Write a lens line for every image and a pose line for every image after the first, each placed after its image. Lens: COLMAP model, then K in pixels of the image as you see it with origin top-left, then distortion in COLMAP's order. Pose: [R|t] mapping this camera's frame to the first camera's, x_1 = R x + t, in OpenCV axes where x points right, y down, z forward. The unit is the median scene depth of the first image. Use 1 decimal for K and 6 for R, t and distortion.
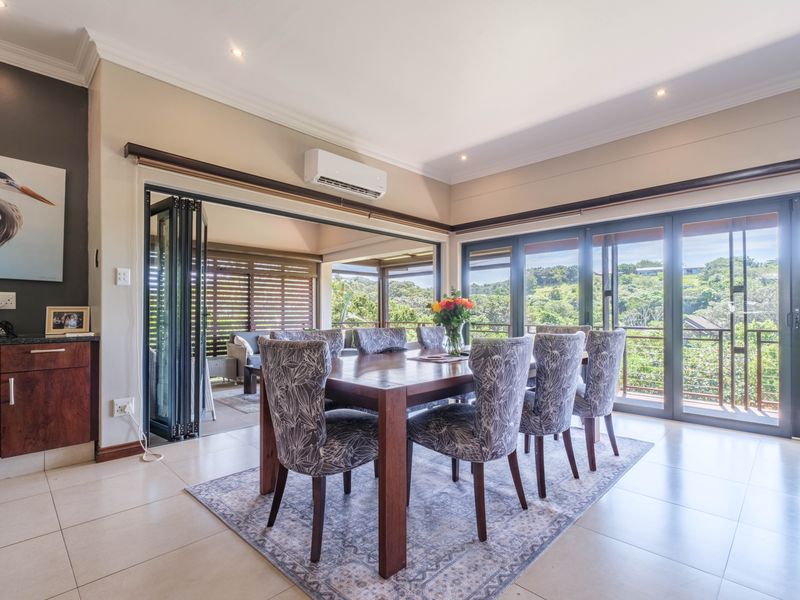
lens RADIAL K [[401.5, 0, 409.1], [0, 401.5, 301.5], [0, 0, 1]] dist [-0.001461, -0.000023]
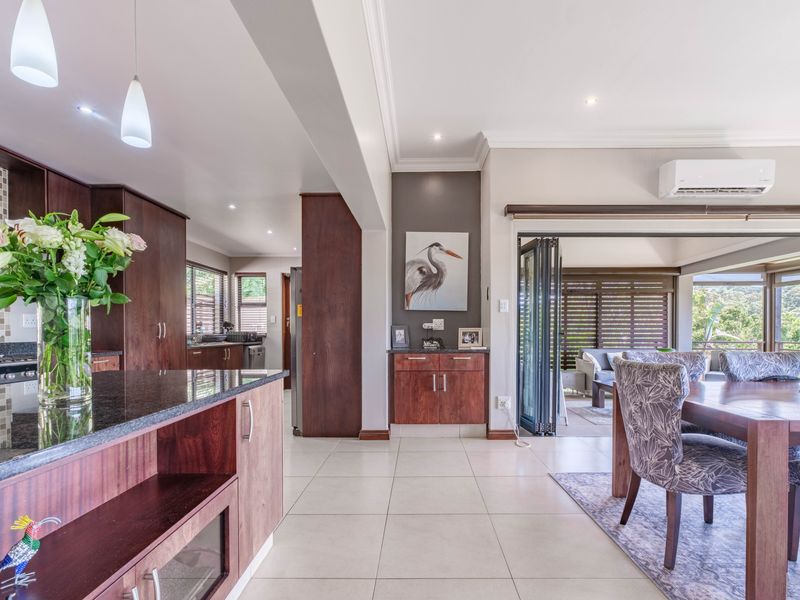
lens RADIAL K [[396.8, 0, 408.1], [0, 396.8, 338.5], [0, 0, 1]] dist [-0.001455, -0.000592]
pose [[0.686822, 0.018922, -0.726580, 0.031712], [0.021507, 0.998694, 0.046338, -0.021108], [0.726508, -0.047452, 0.685518, -0.144039]]
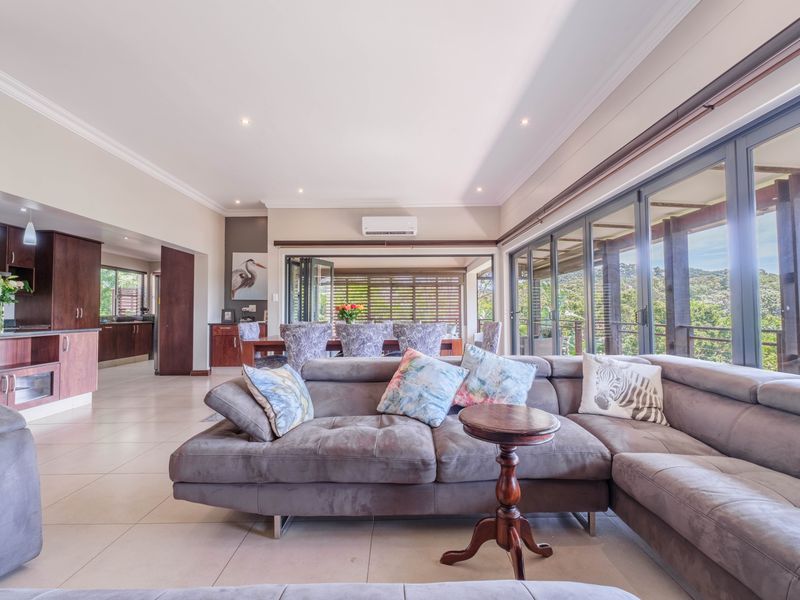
lens RADIAL K [[401.5, 0, 409.1], [0, 401.5, 301.5], [0, 0, 1]] dist [-0.001461, -0.000023]
pose [[0.697781, -0.023001, -0.715942, 1.401111], [0.027164, 0.999615, -0.005639, -0.005881], [0.715796, -0.015513, 0.698137, -0.074812]]
